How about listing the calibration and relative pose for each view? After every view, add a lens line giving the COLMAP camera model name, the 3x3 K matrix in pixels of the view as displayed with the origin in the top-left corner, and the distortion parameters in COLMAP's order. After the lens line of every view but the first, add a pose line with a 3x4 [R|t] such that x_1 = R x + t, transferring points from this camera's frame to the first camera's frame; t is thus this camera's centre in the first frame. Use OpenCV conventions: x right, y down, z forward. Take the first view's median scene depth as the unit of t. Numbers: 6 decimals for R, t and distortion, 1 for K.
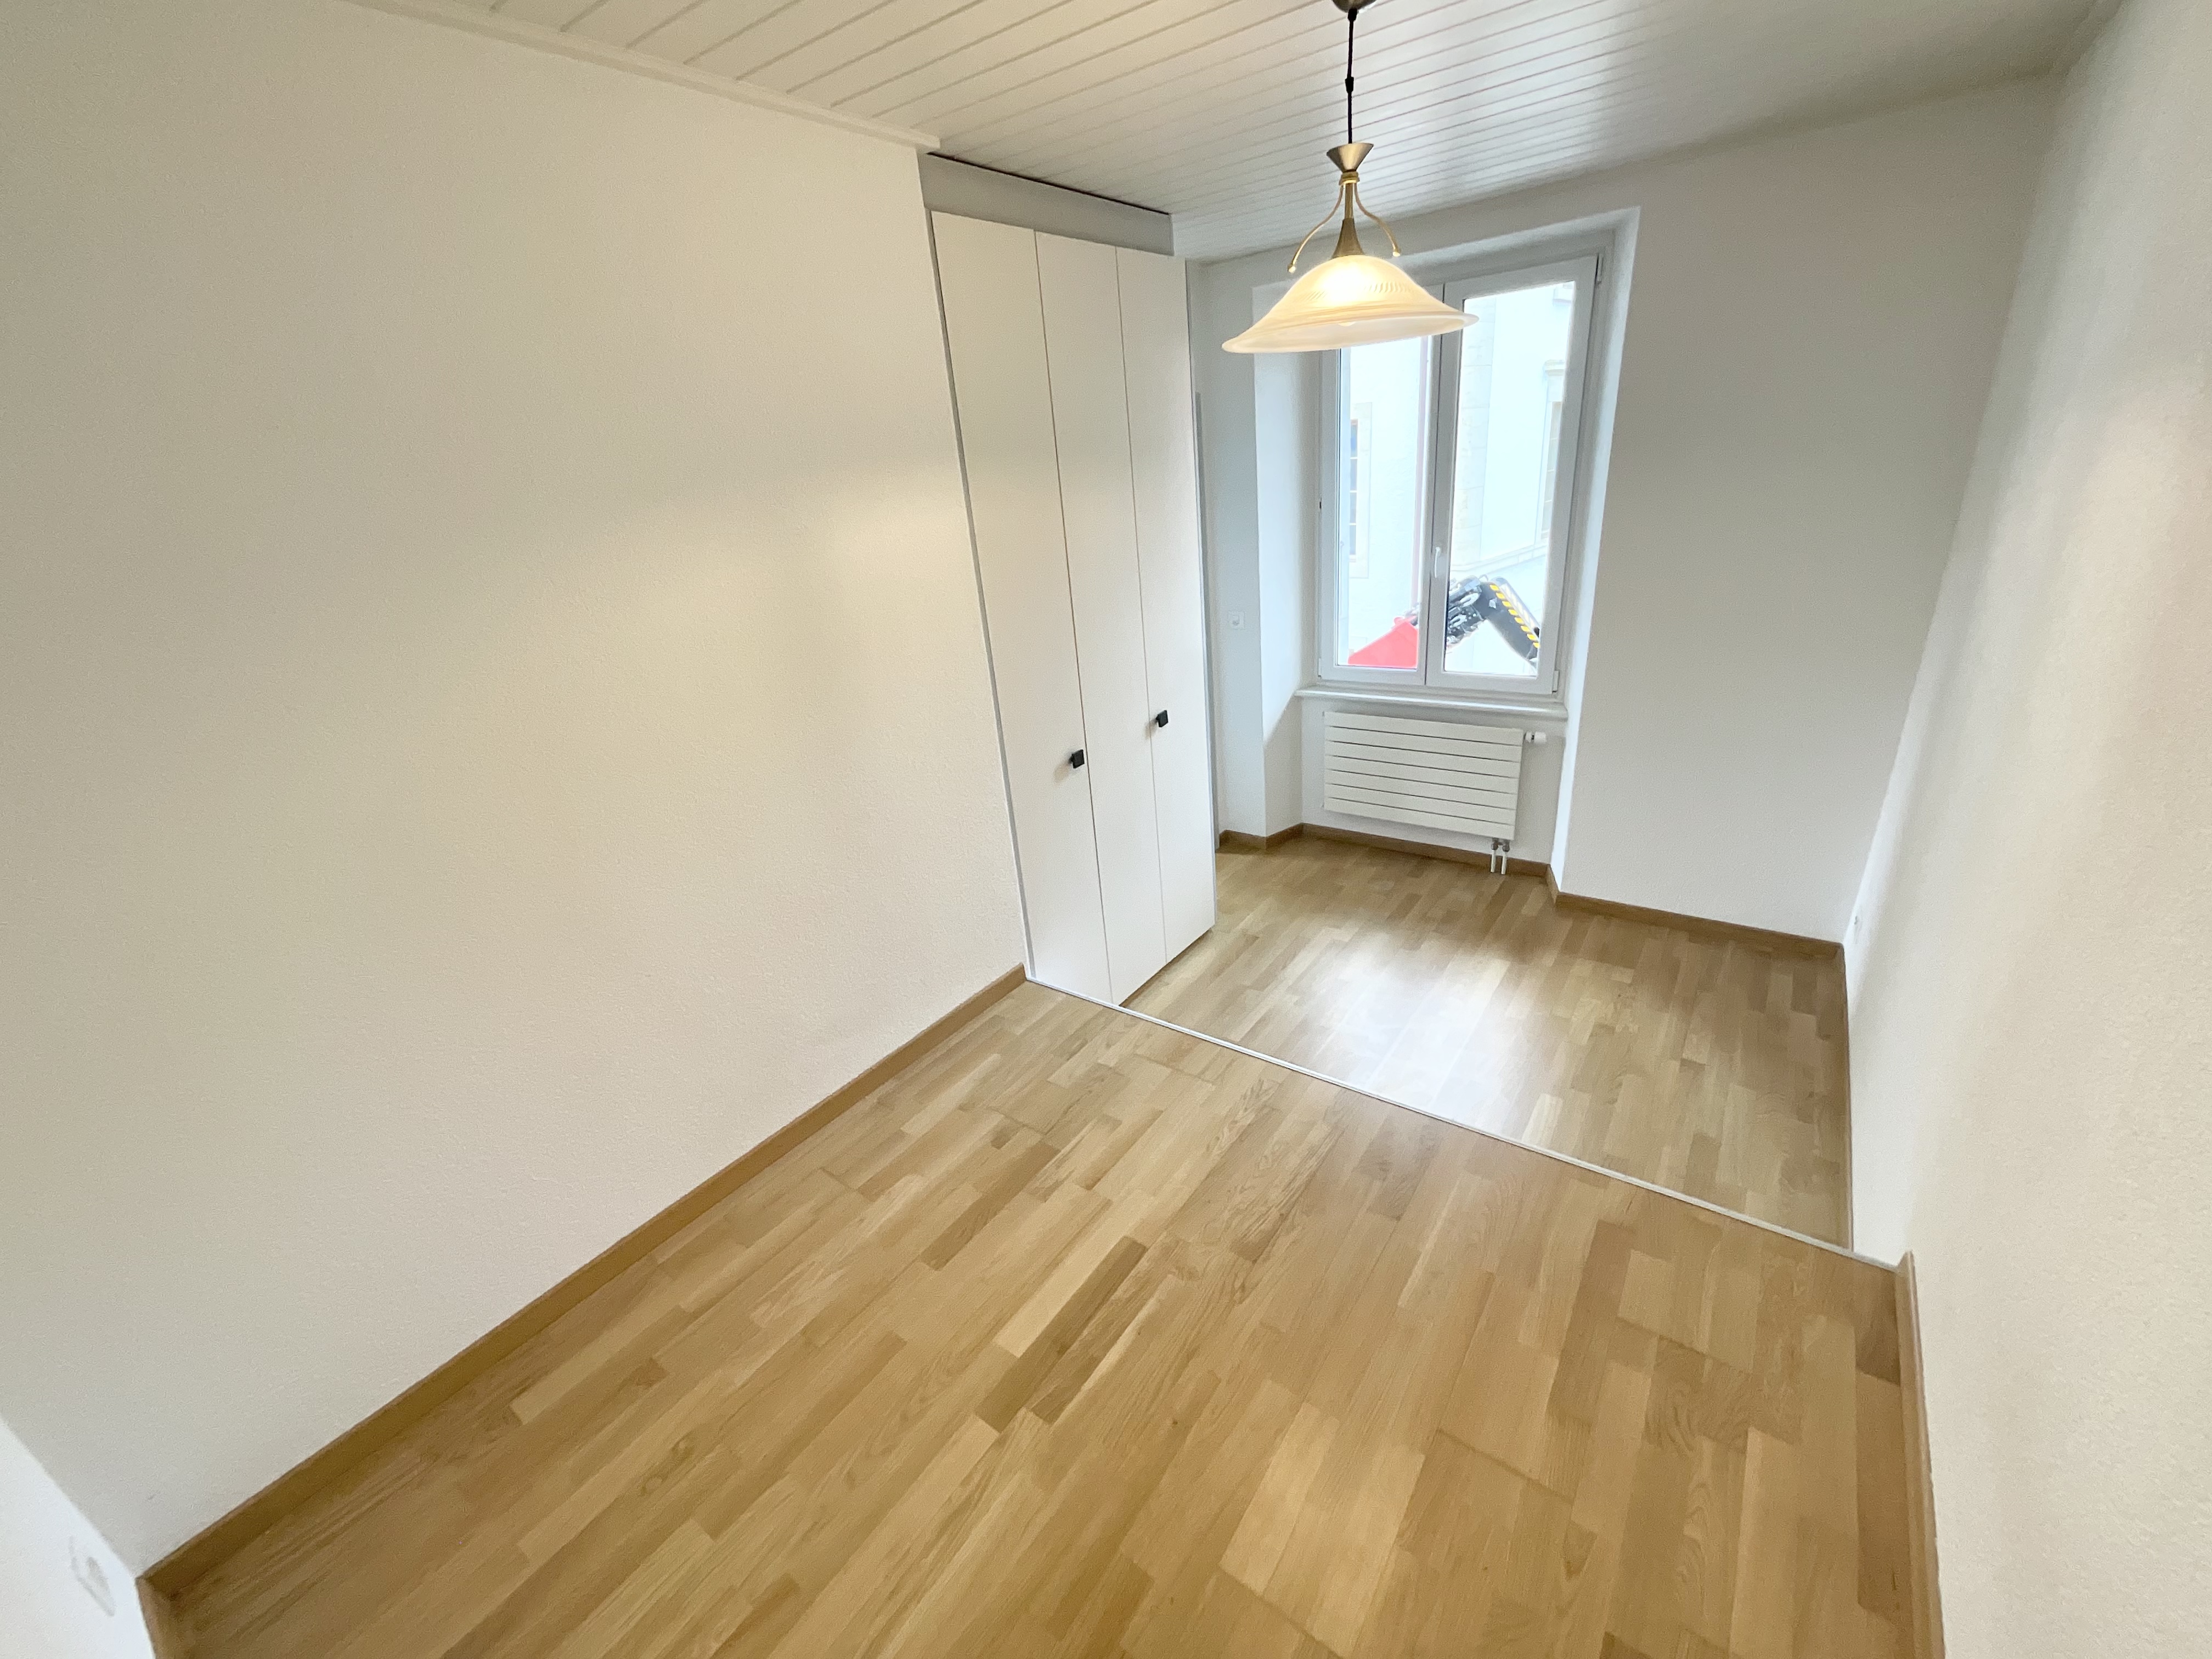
lens RADIAL K [[890.4, 0, 1105.3], [0, 890.4, 829.1], [0, 0, 1]] dist [-0.003026, 0.000004]
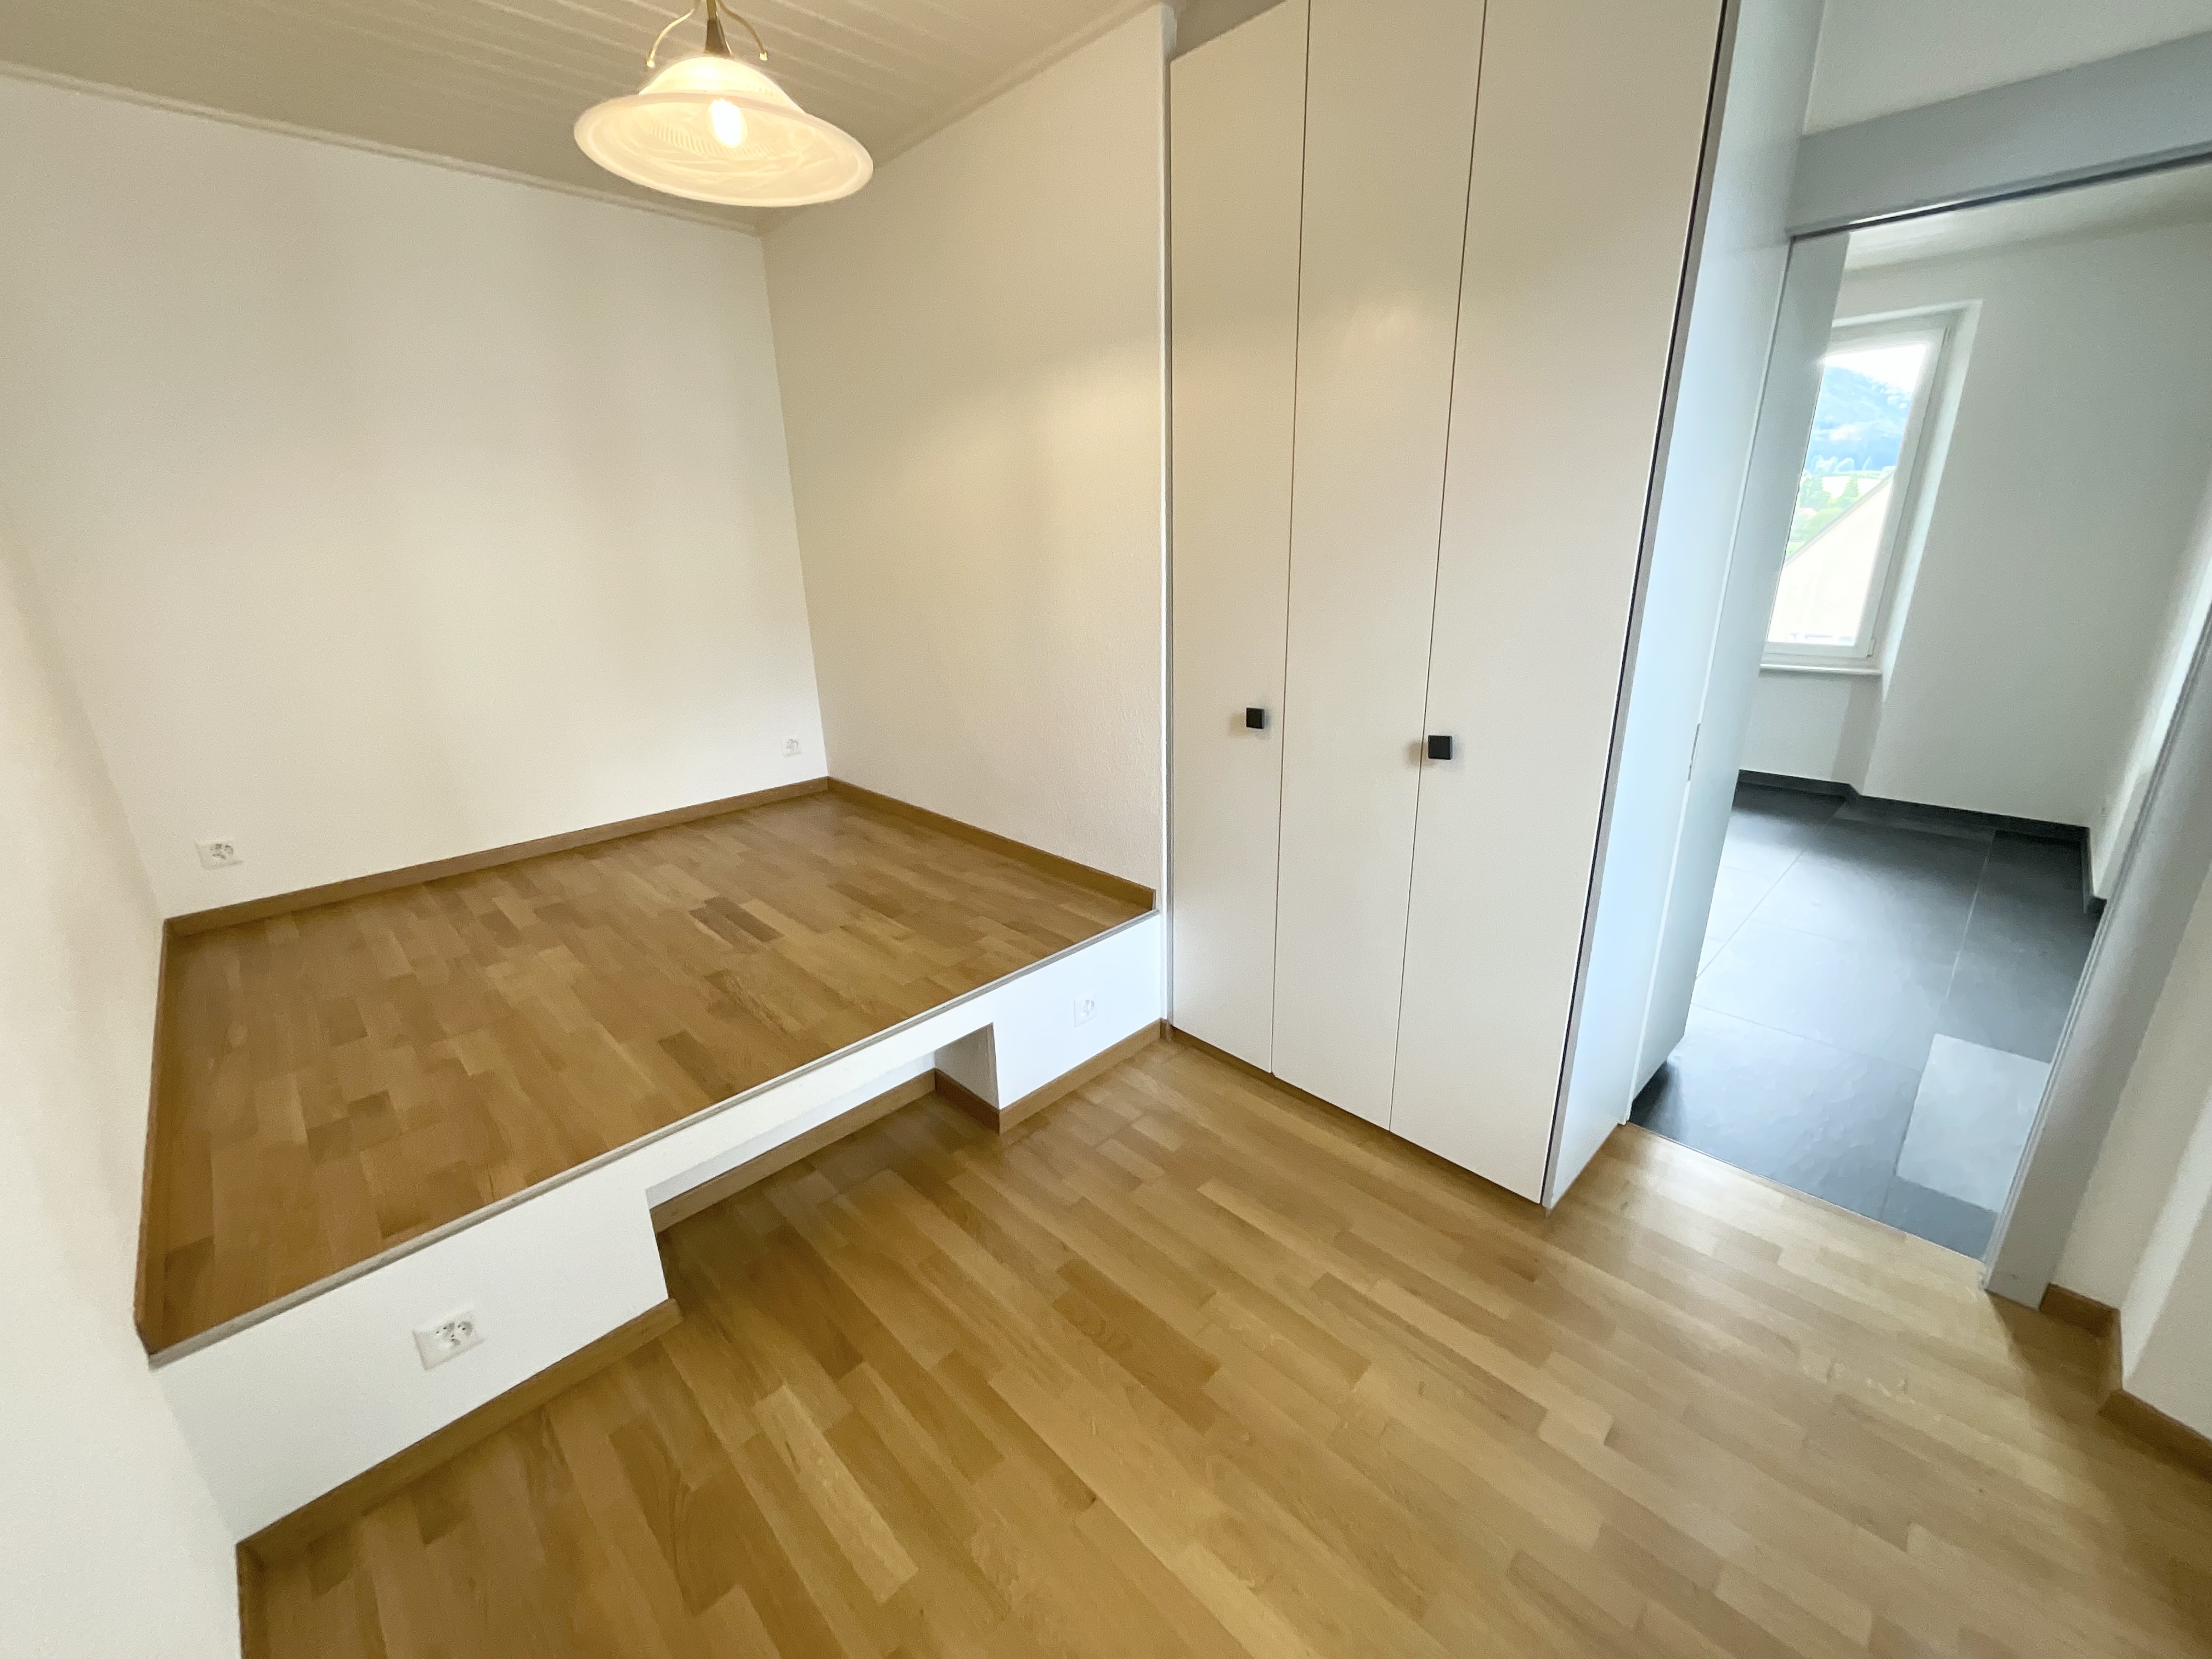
lens RADIAL K [[890.4, 0, 1105.3], [0, 890.4, 829.1], [0, 0, 1]] dist [-0.003026, 0.000004]
pose [[-0.154208, 0.396910, -0.904811, 1.039295], [-0.343051, 0.837286, 0.425756, -0.402684], [0.926572, 0.376051, 0.007044, 1.286864]]
